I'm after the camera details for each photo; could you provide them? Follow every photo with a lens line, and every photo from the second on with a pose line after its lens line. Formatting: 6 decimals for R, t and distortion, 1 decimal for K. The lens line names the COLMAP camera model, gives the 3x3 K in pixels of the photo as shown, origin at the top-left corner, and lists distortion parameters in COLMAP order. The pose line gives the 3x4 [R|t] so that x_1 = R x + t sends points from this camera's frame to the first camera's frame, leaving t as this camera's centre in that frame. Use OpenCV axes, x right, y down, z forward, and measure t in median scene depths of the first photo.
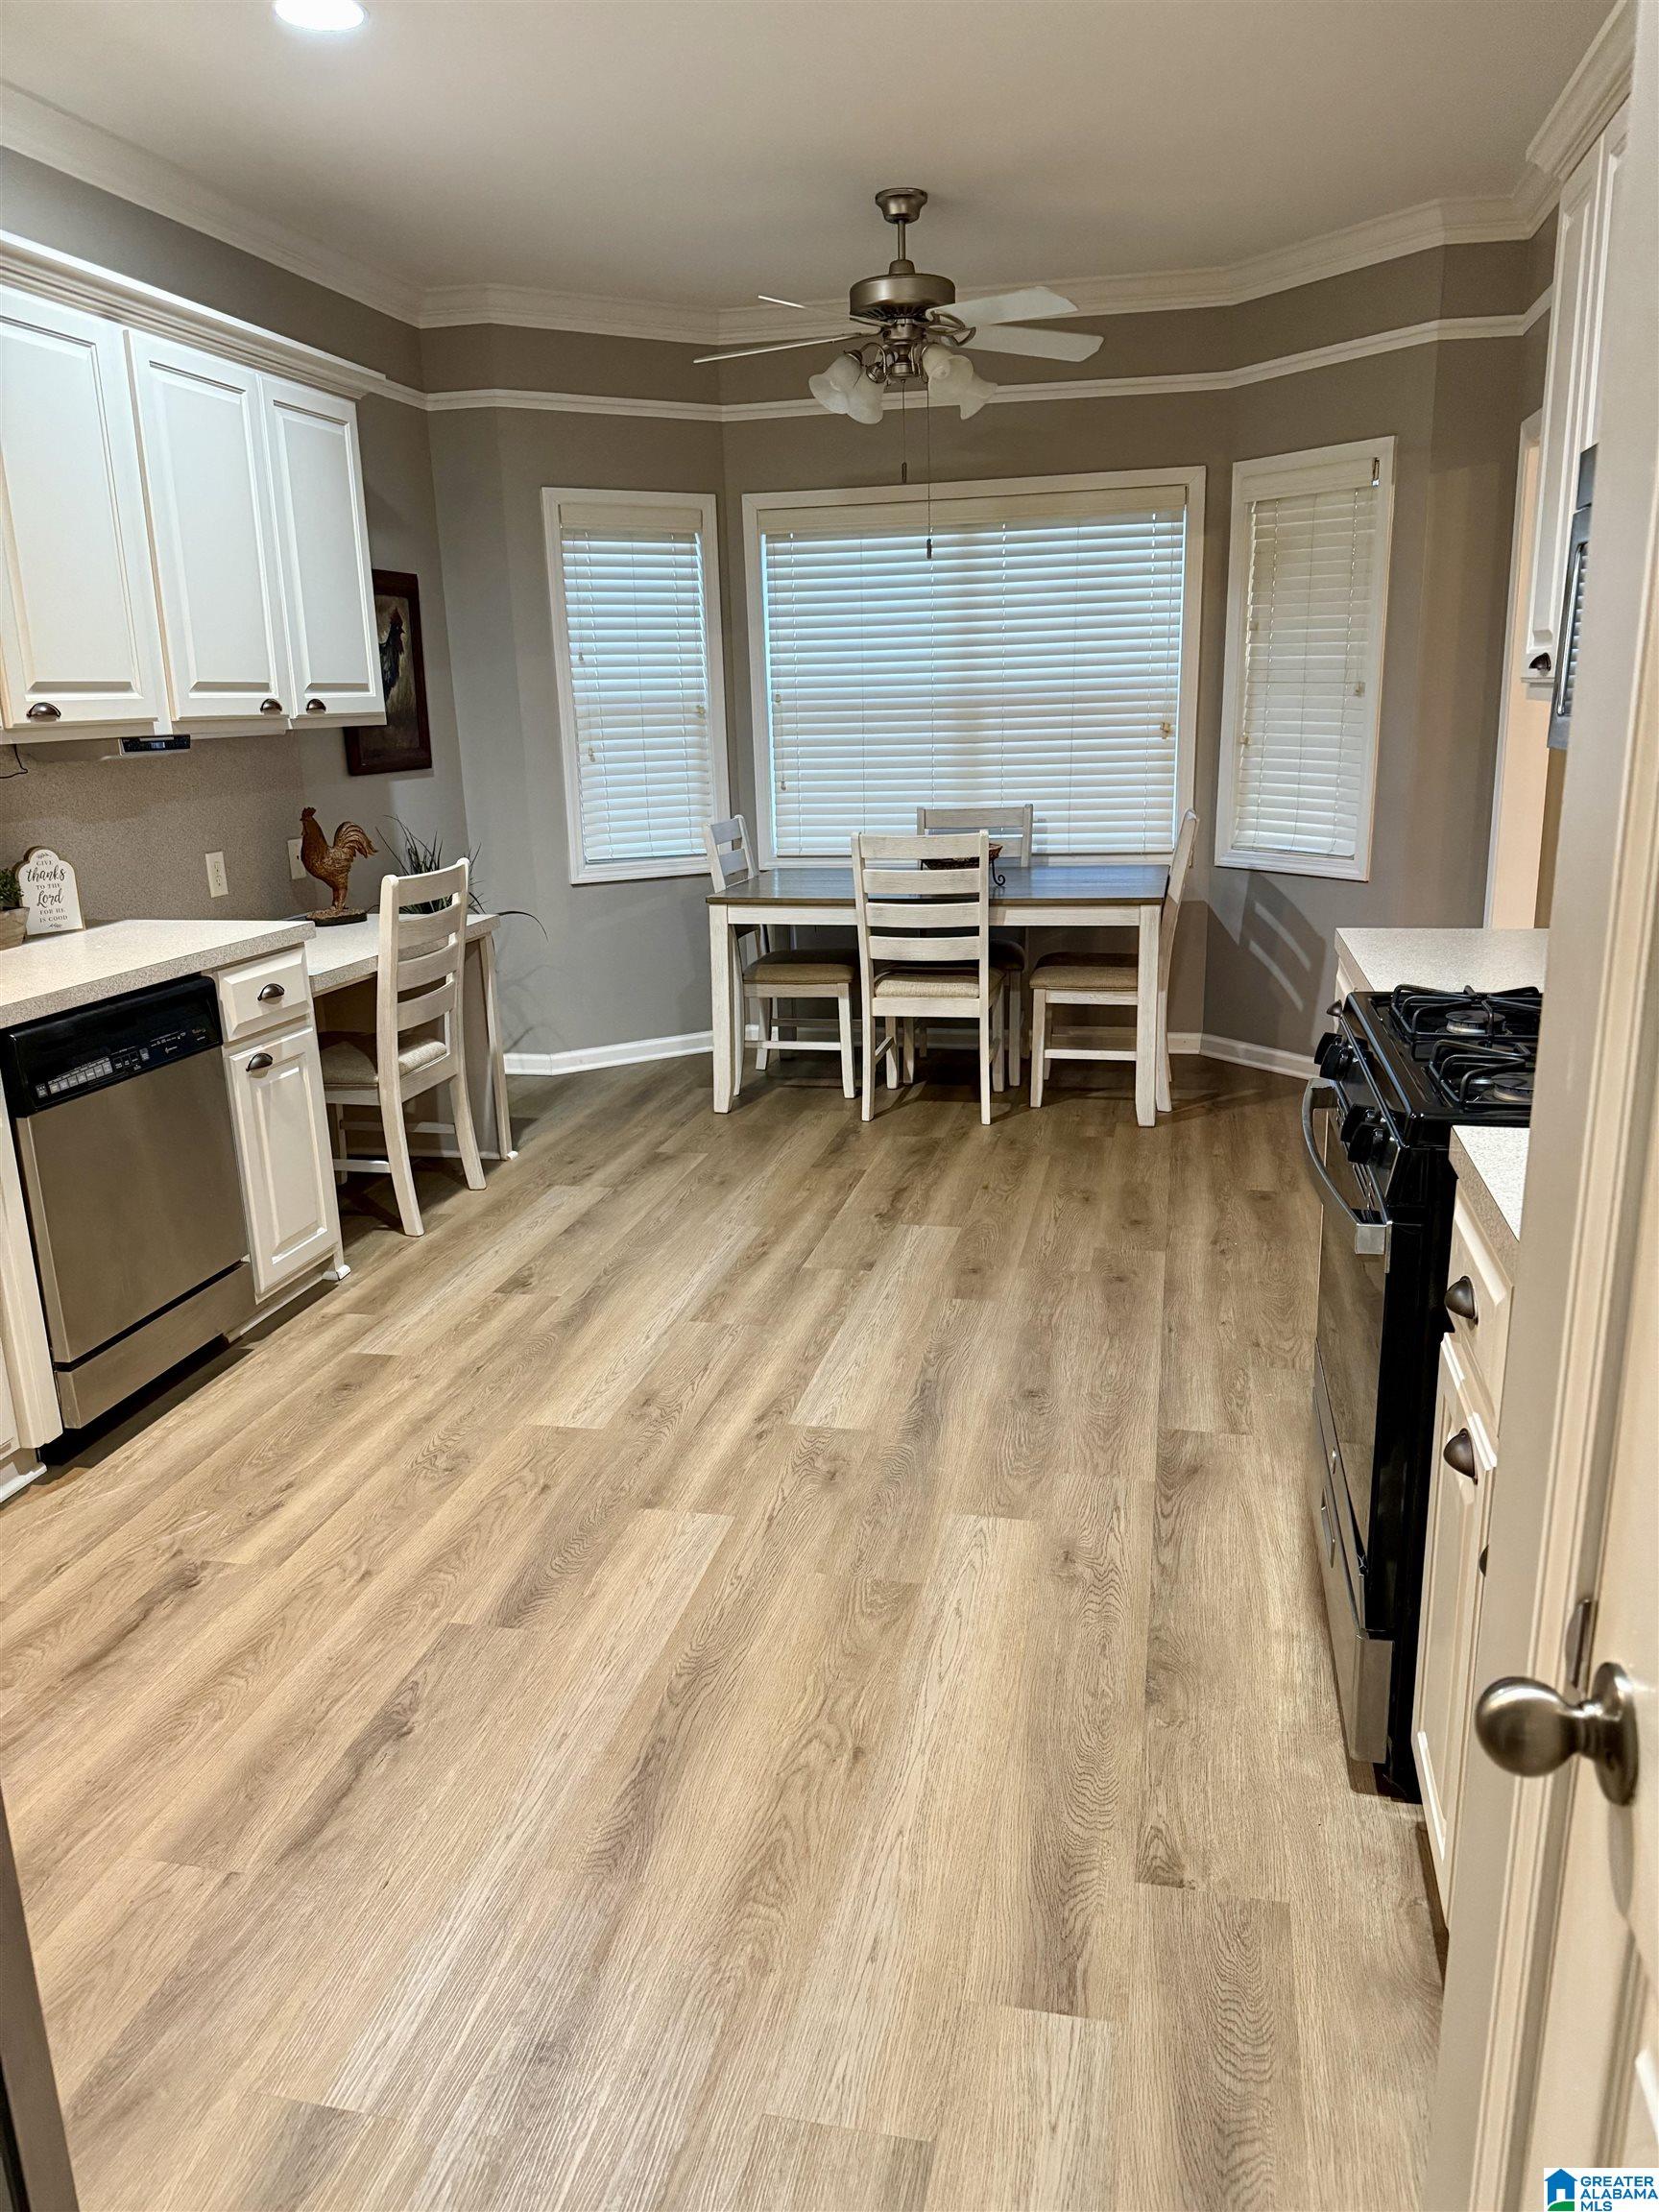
lens RADIAL K [[1541.5, 0, 831.5], [0, 1541.5, 1104.8], [0, 0, 1]] dist [0.059390, -0.080222]
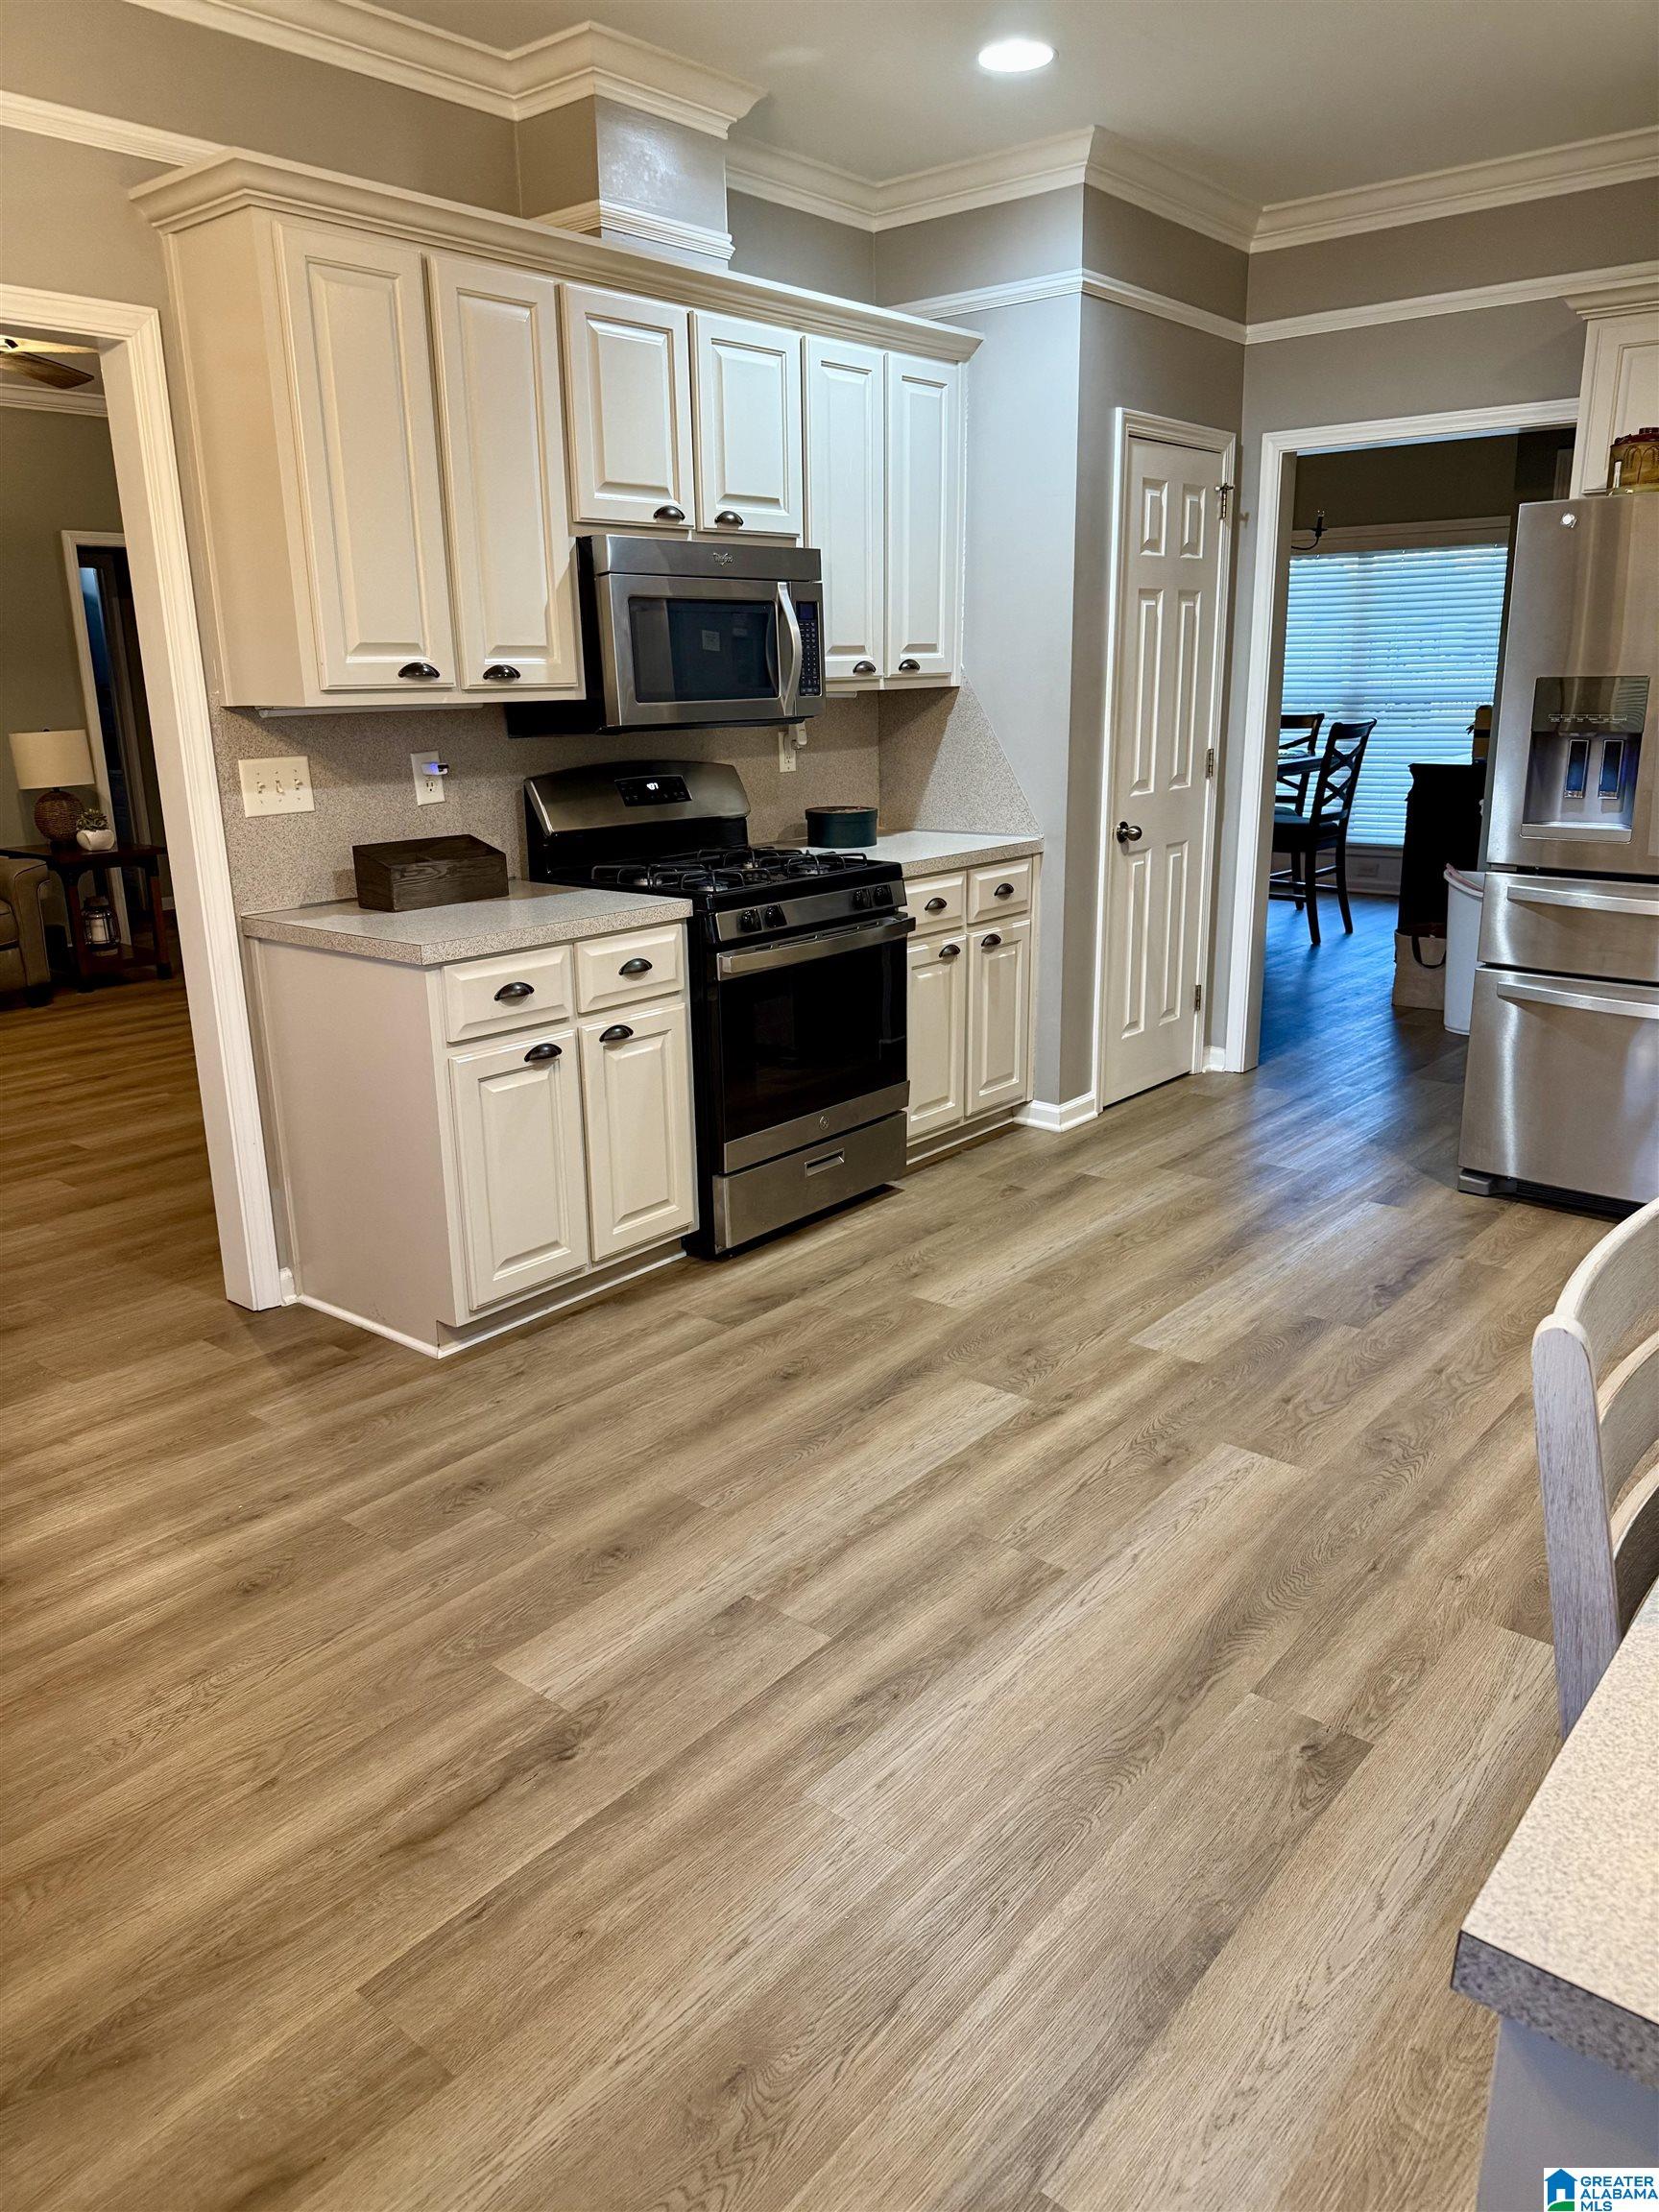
lens RADIAL K [[1541.5, 0, 826.3], [0, 1541.5, 1107.2], [0, 0, 1]] dist [0.059390, -0.080222]
pose [[-0.889051, -0.083492, 0.450130, -0.342898], [0.158955, 0.865764, 0.474538, -0.452934], [-0.429326, 0.493439, -0.756437, 1.722805]]
